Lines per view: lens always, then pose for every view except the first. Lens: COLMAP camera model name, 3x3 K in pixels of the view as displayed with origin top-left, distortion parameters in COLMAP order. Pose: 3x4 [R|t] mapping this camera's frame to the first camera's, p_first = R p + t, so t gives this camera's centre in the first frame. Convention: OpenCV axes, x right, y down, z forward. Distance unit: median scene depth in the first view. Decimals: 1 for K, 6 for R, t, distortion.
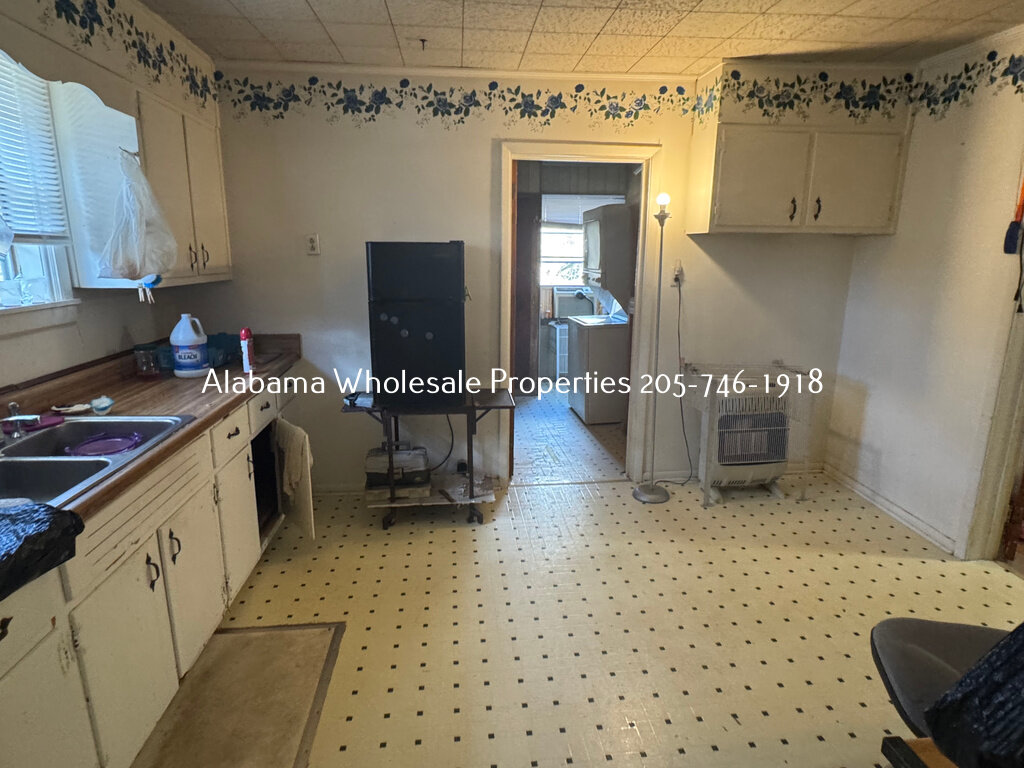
lens RADIAL K [[578.2, 0, 512.0], [0, 578.2, 384.0], [0, 0, 1]] dist [-0.002859, -0.000772]
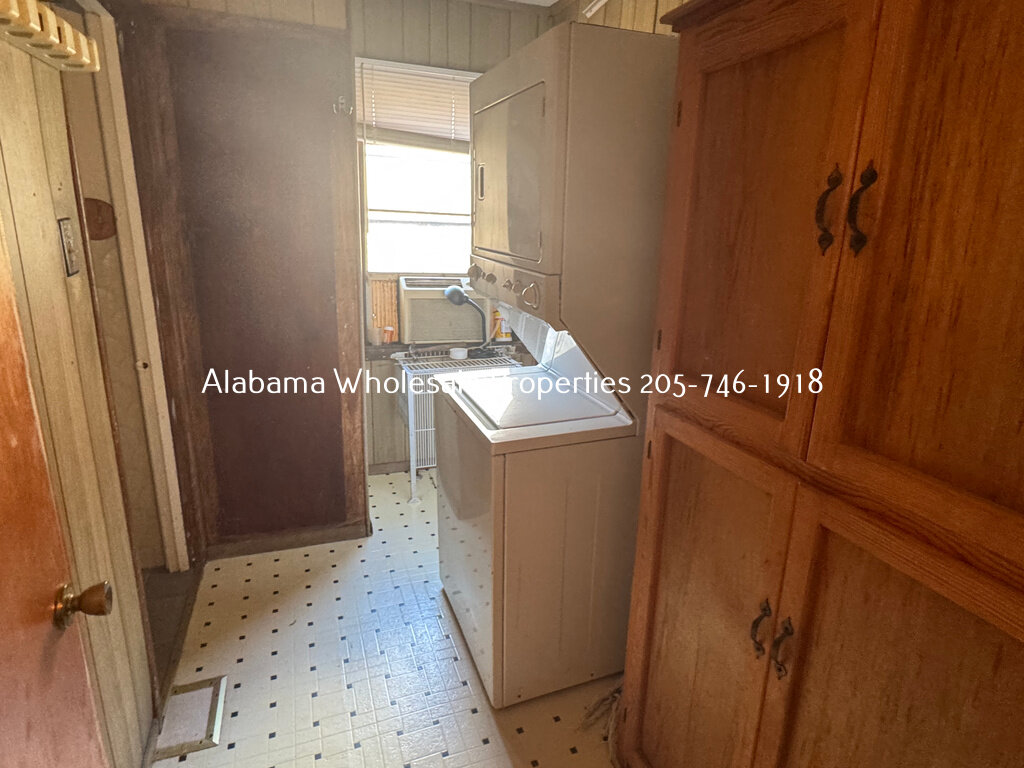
lens RADIAL K [[578.2, 0, 512.0], [0, 578.2, 384.0], [0, 0, 1]] dist [-0.002859, -0.000772]
pose [[0.972349, -0.033704, 0.231086, 0.010124], [0.019313, 0.997746, 0.064258, -0.022305], [-0.232731, -0.058018, 0.970809, 0.106117]]
